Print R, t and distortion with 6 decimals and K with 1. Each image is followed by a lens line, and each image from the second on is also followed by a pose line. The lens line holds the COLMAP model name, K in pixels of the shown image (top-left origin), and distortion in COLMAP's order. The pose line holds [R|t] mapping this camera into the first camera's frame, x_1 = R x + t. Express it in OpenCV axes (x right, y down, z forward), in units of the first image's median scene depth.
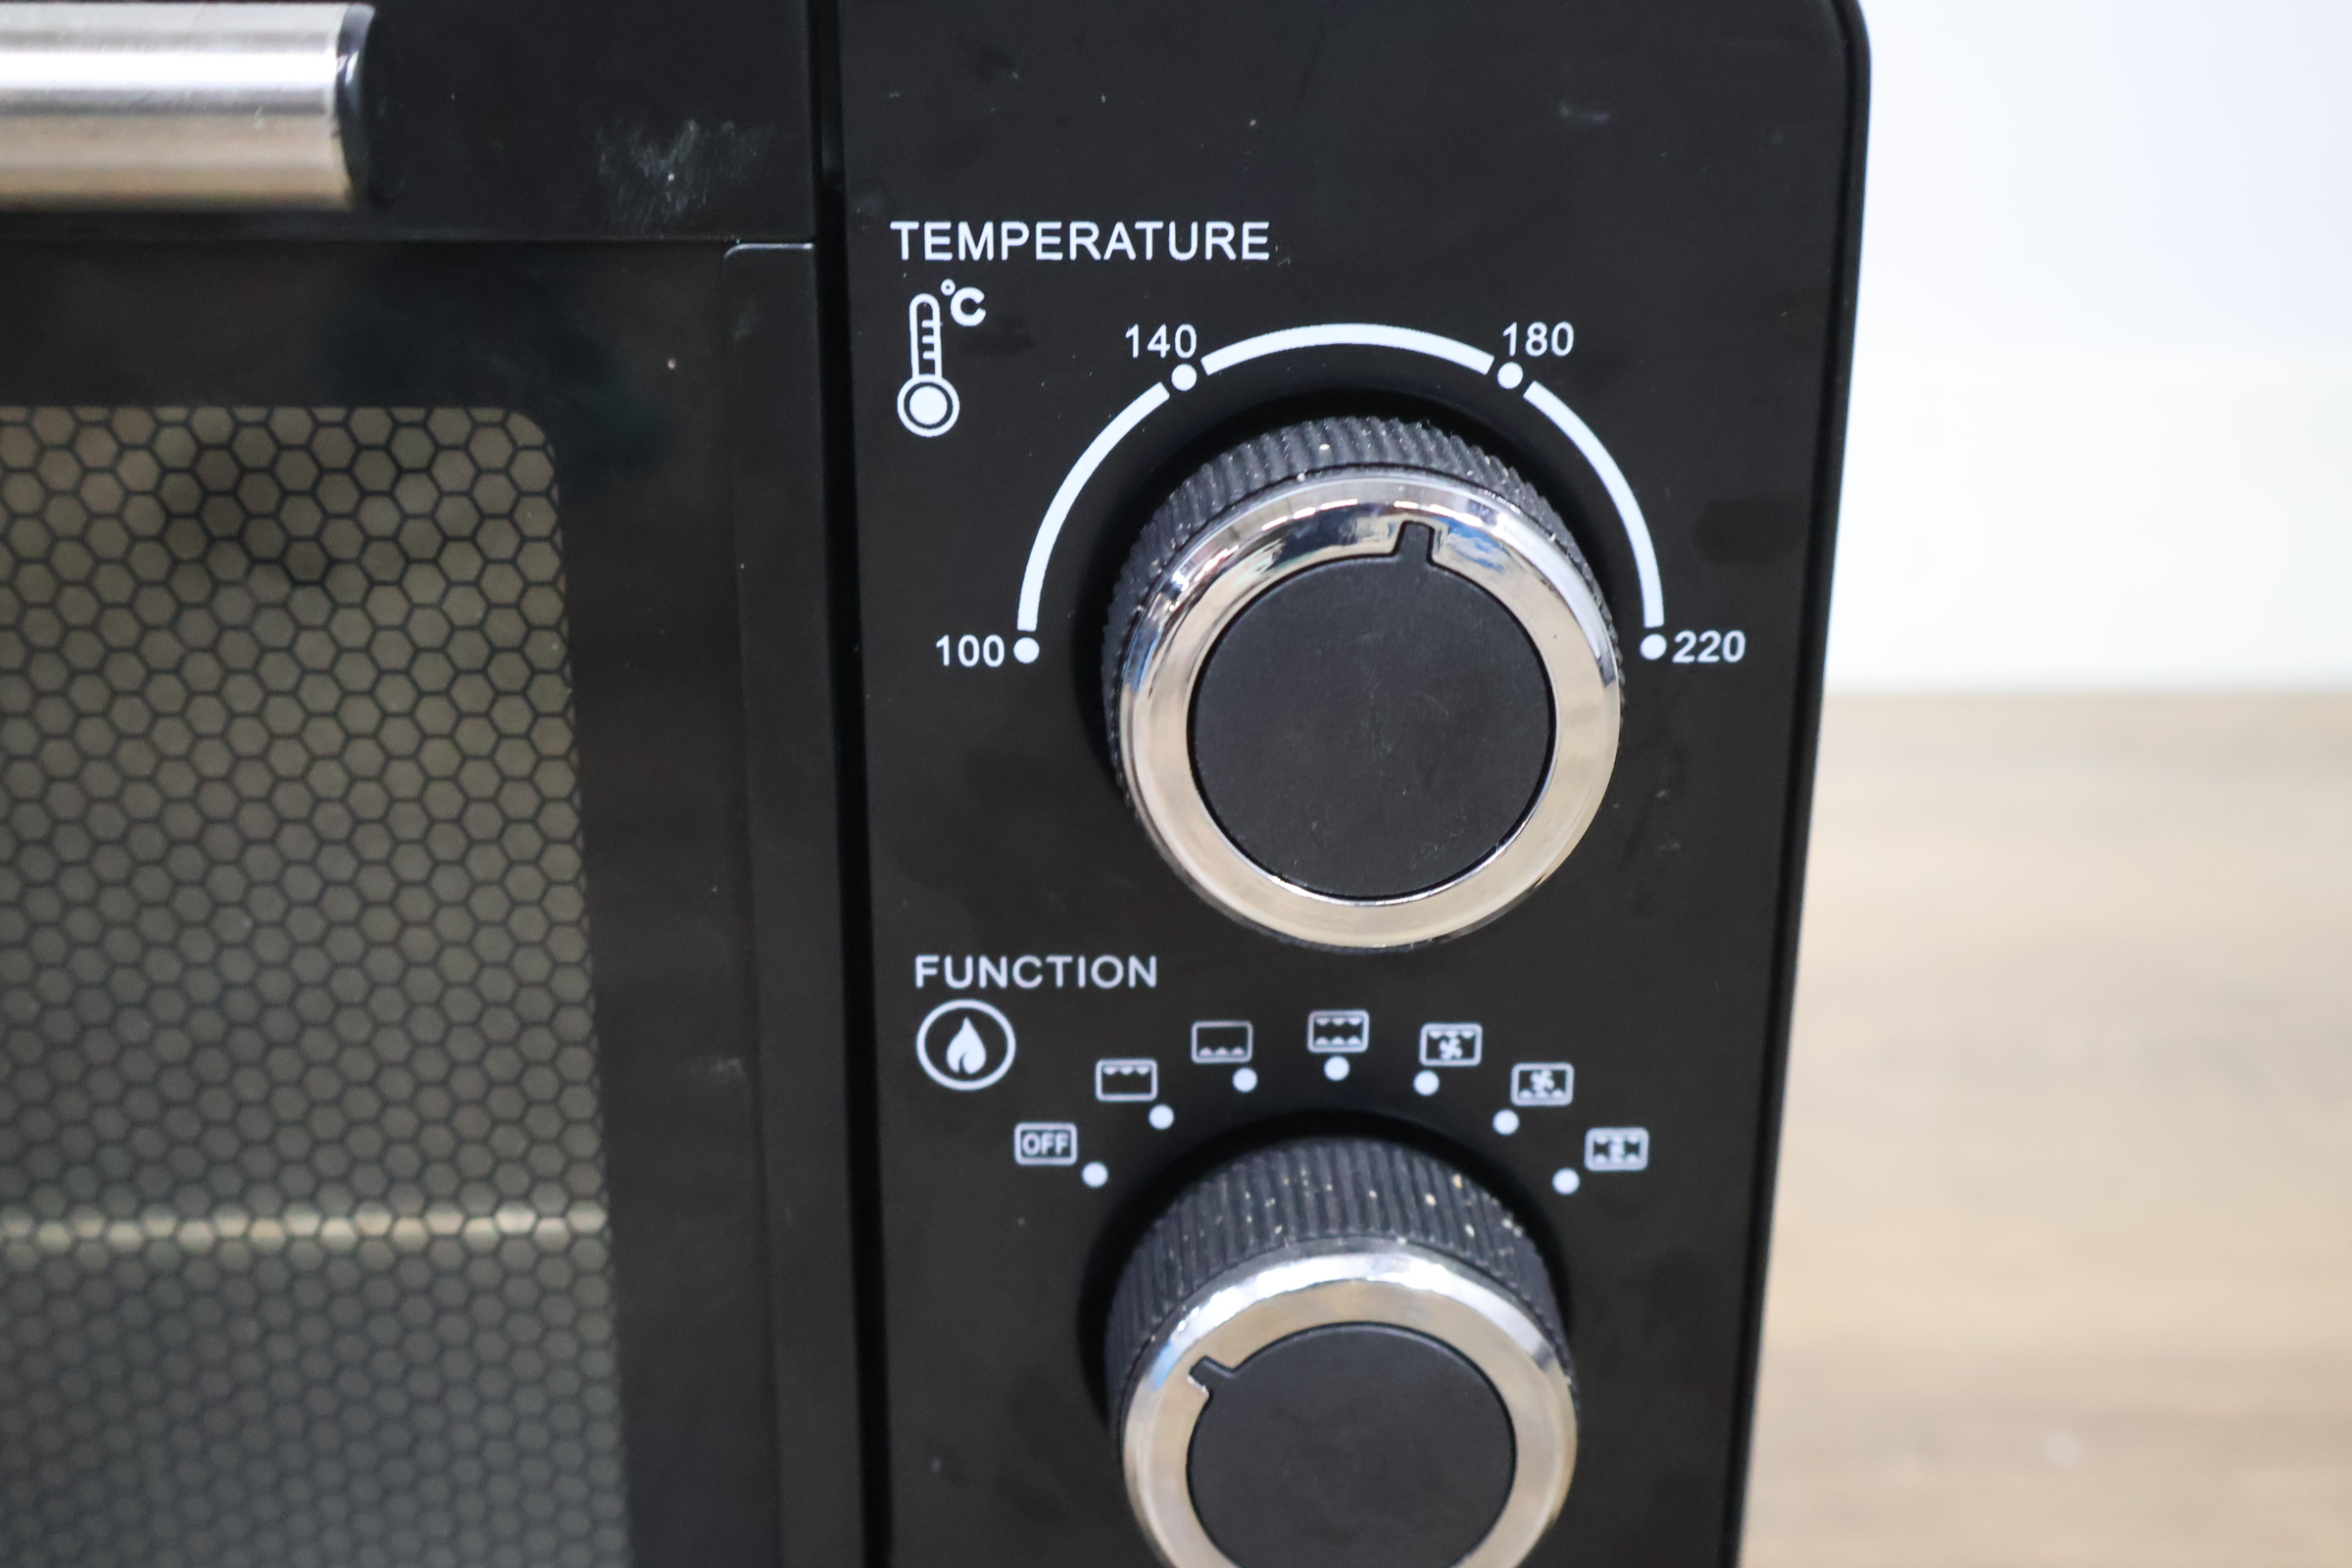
lens RADIAL K [[2649.5, 0, 1169.5], [0, 2649.5, 806.1], [0, 0, 1]] dist [-0.003252, 0.000000]
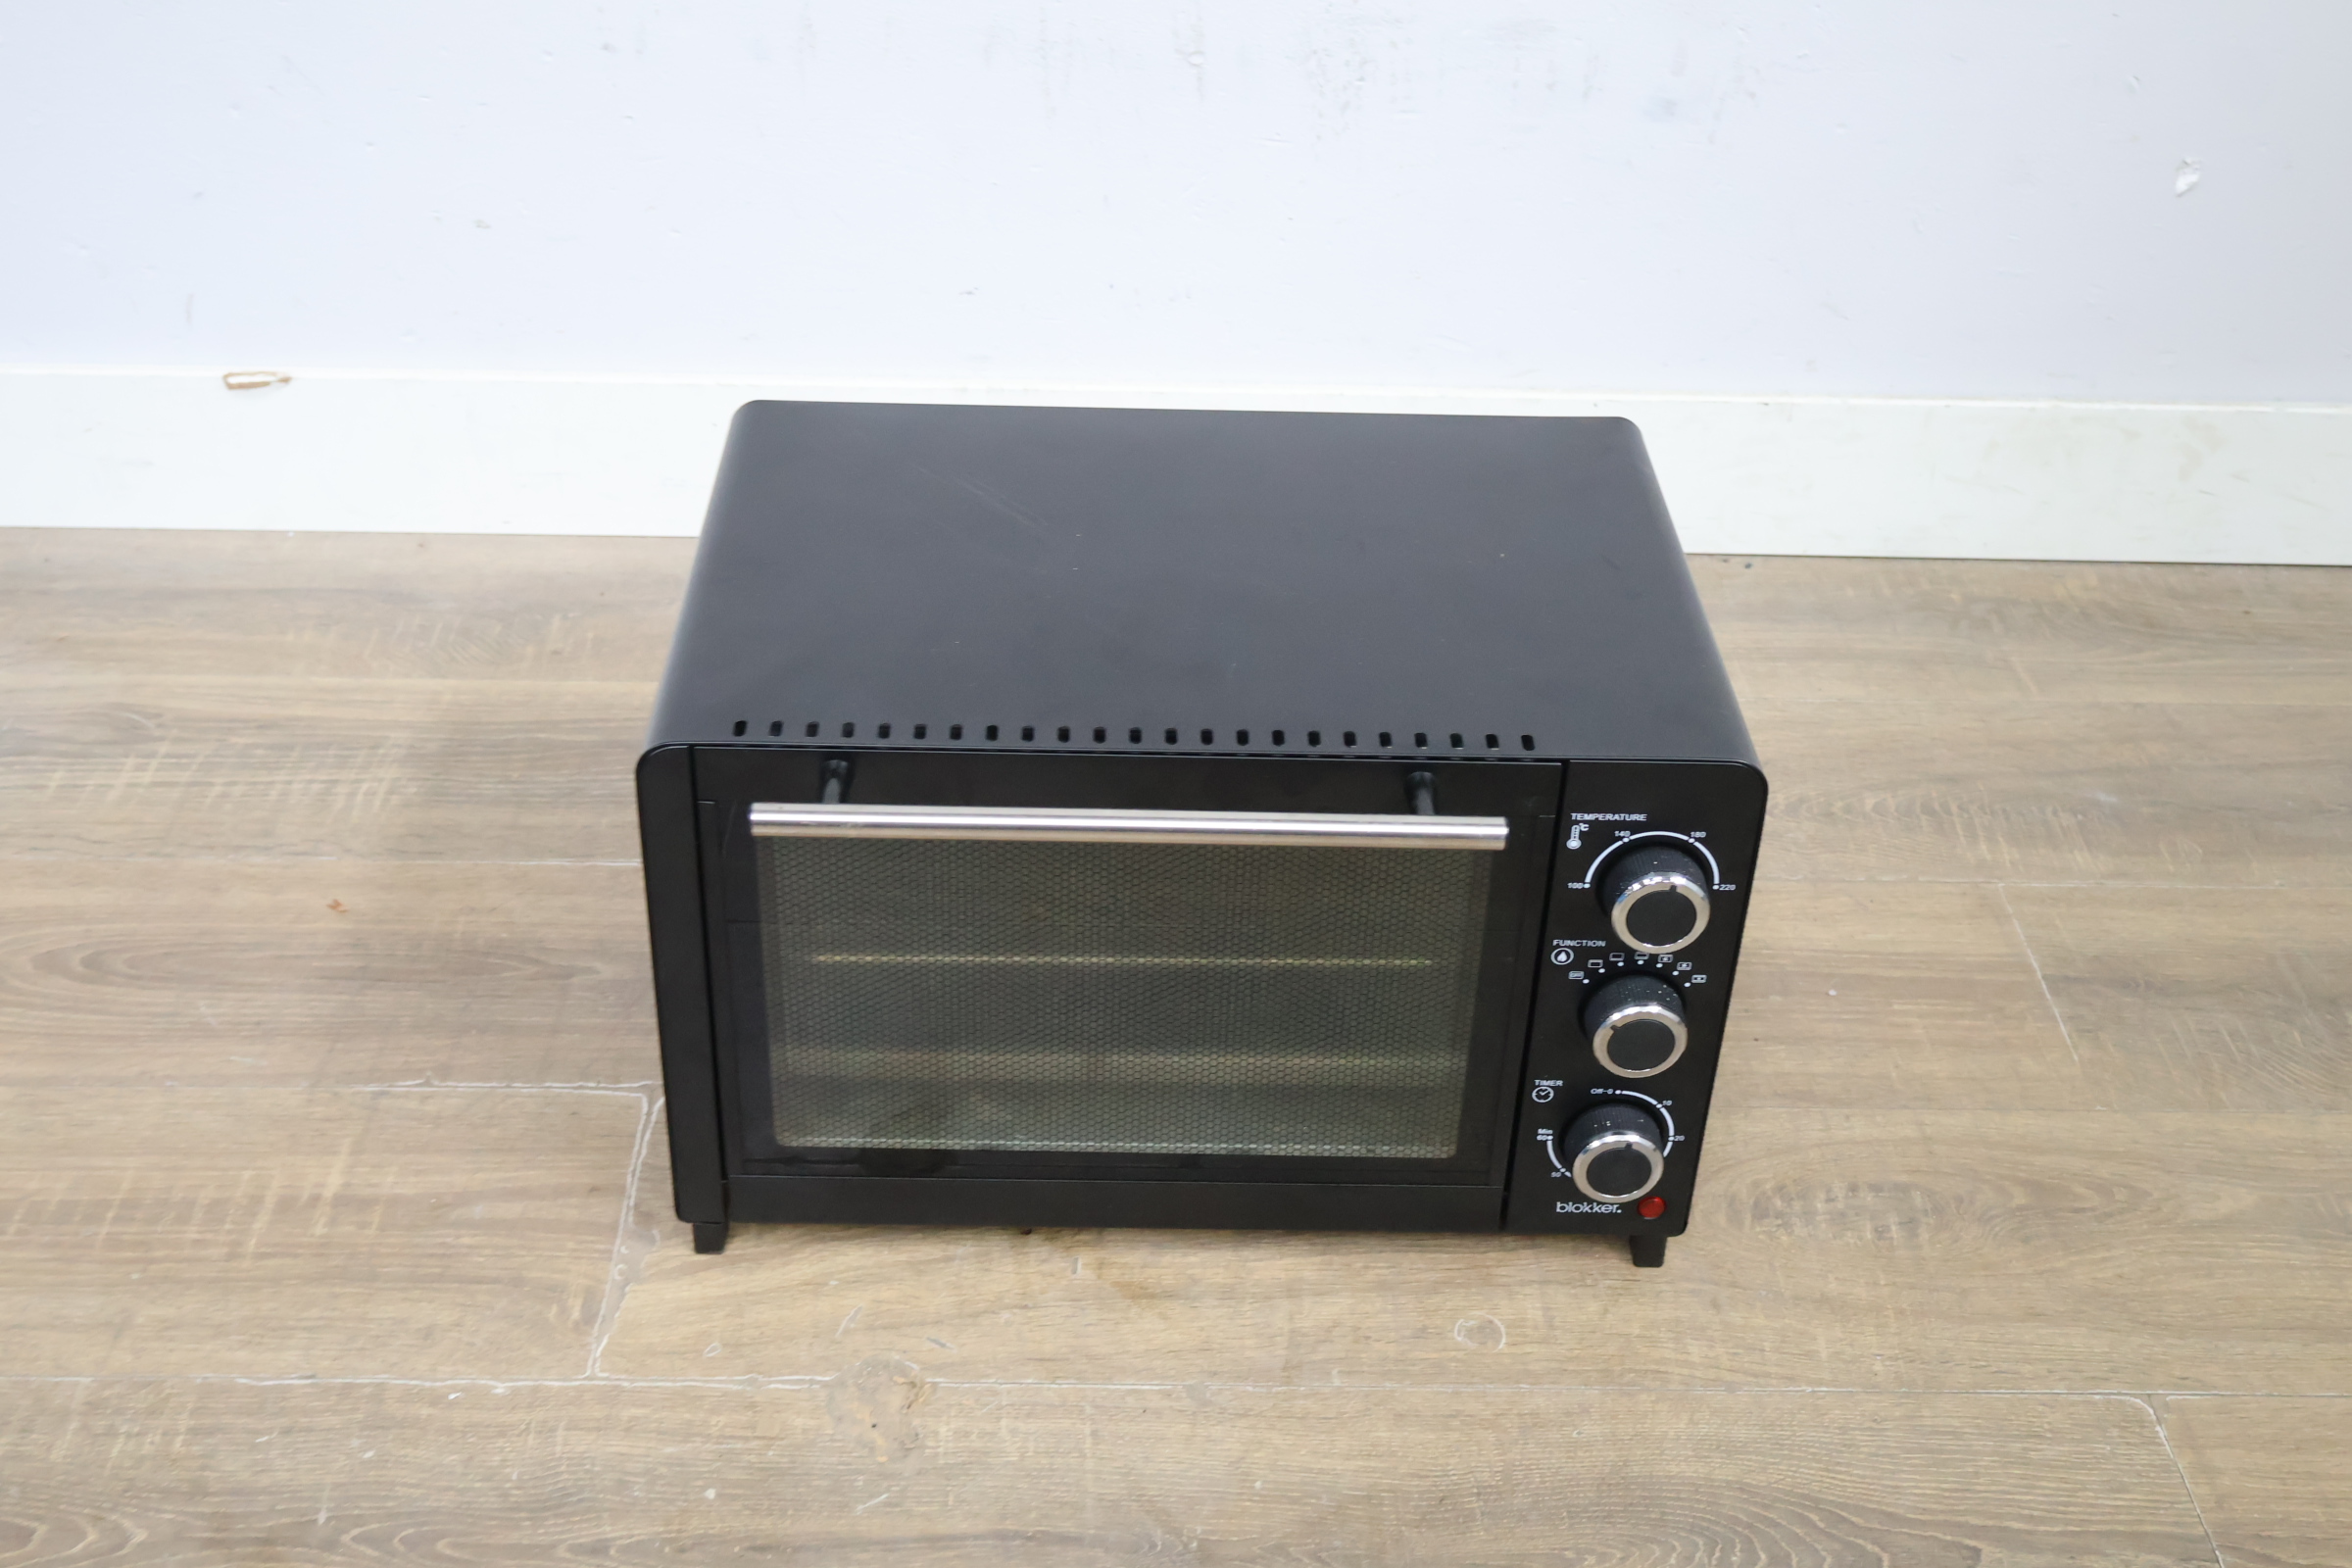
lens RADIAL K [[2649.5, 0, 1169.4], [0, 2649.5, 786.7], [0, 0, 1]] dist [-0.003252, 0.000000]
pose [[0.999643, 0.025490, 0.008008, -0.833408], [-0.026680, 0.968298, 0.248370, -1.372869], [-0.001424, -0.248495, 0.968632, -3.531644]]
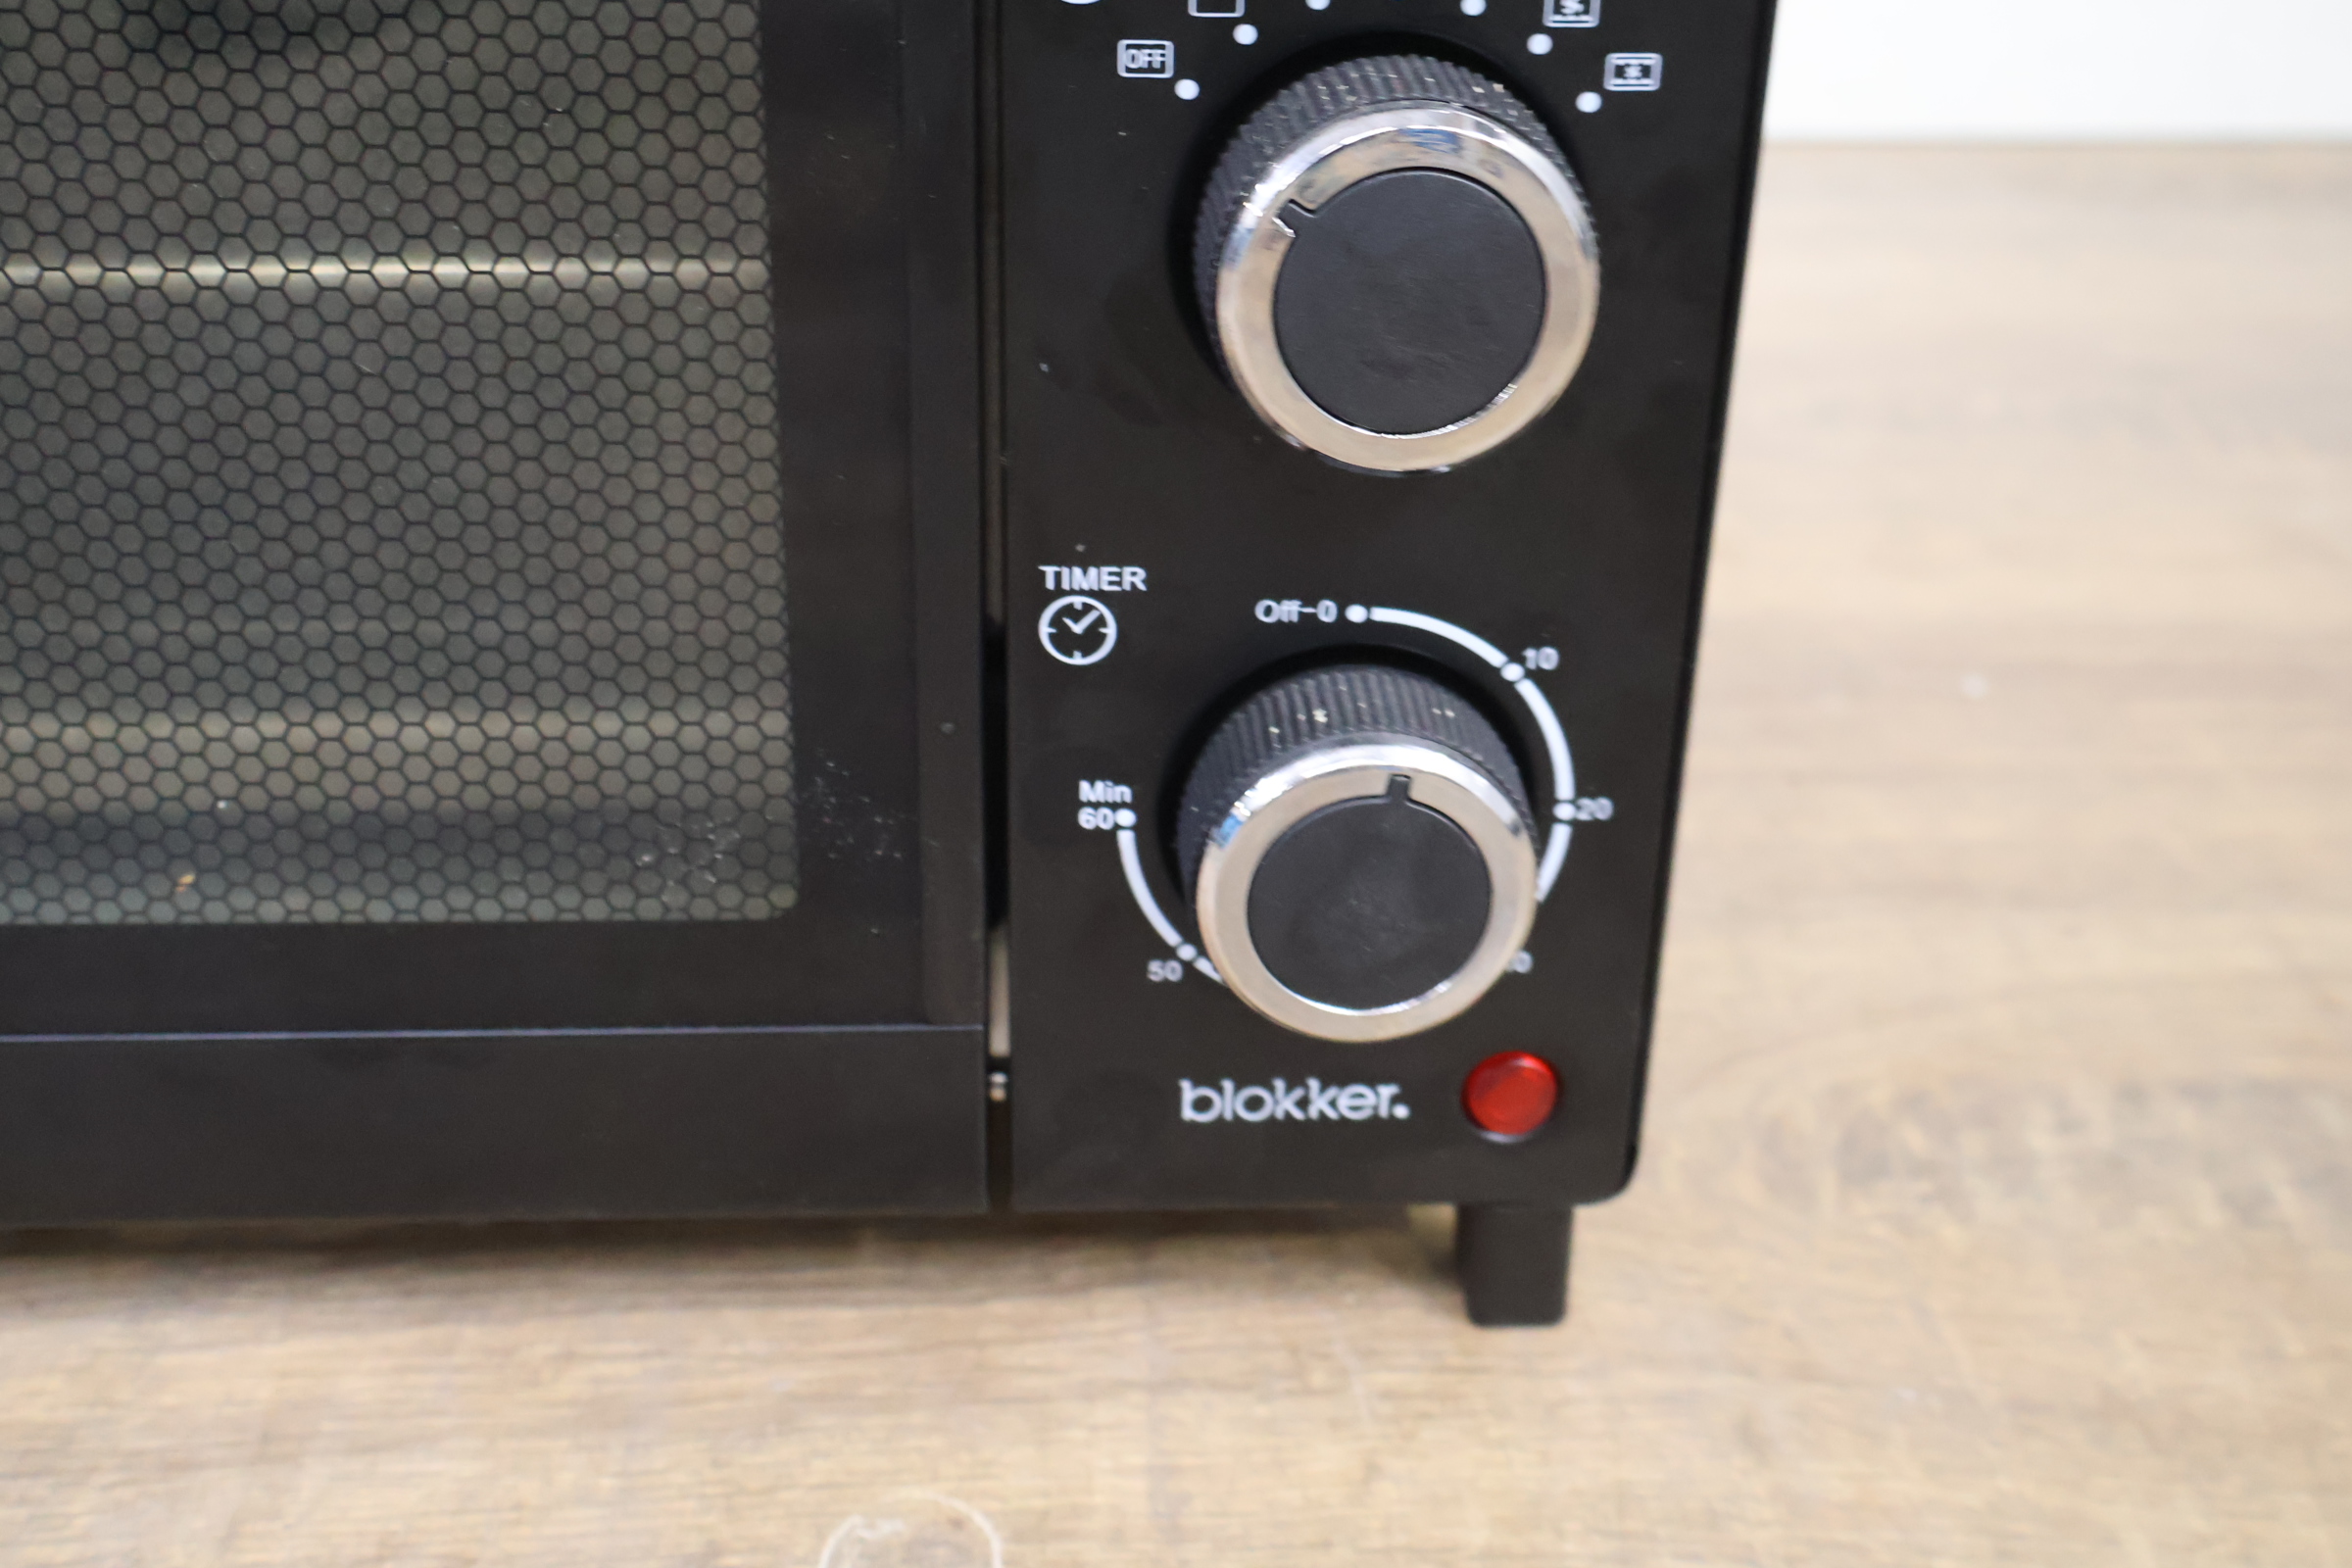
lens RADIAL K [[2649.5, 0, 1183.4], [0, 2649.5, 795.6], [0, 0, 1]] dist [-0.003252, 0.000000]
pose [[0.999277, -0.000935, 0.038013, -0.077350], [-0.004013, 0.991523, 0.129867, 0.308513], [-0.037813, -0.129926, 0.990802, -0.200091]]
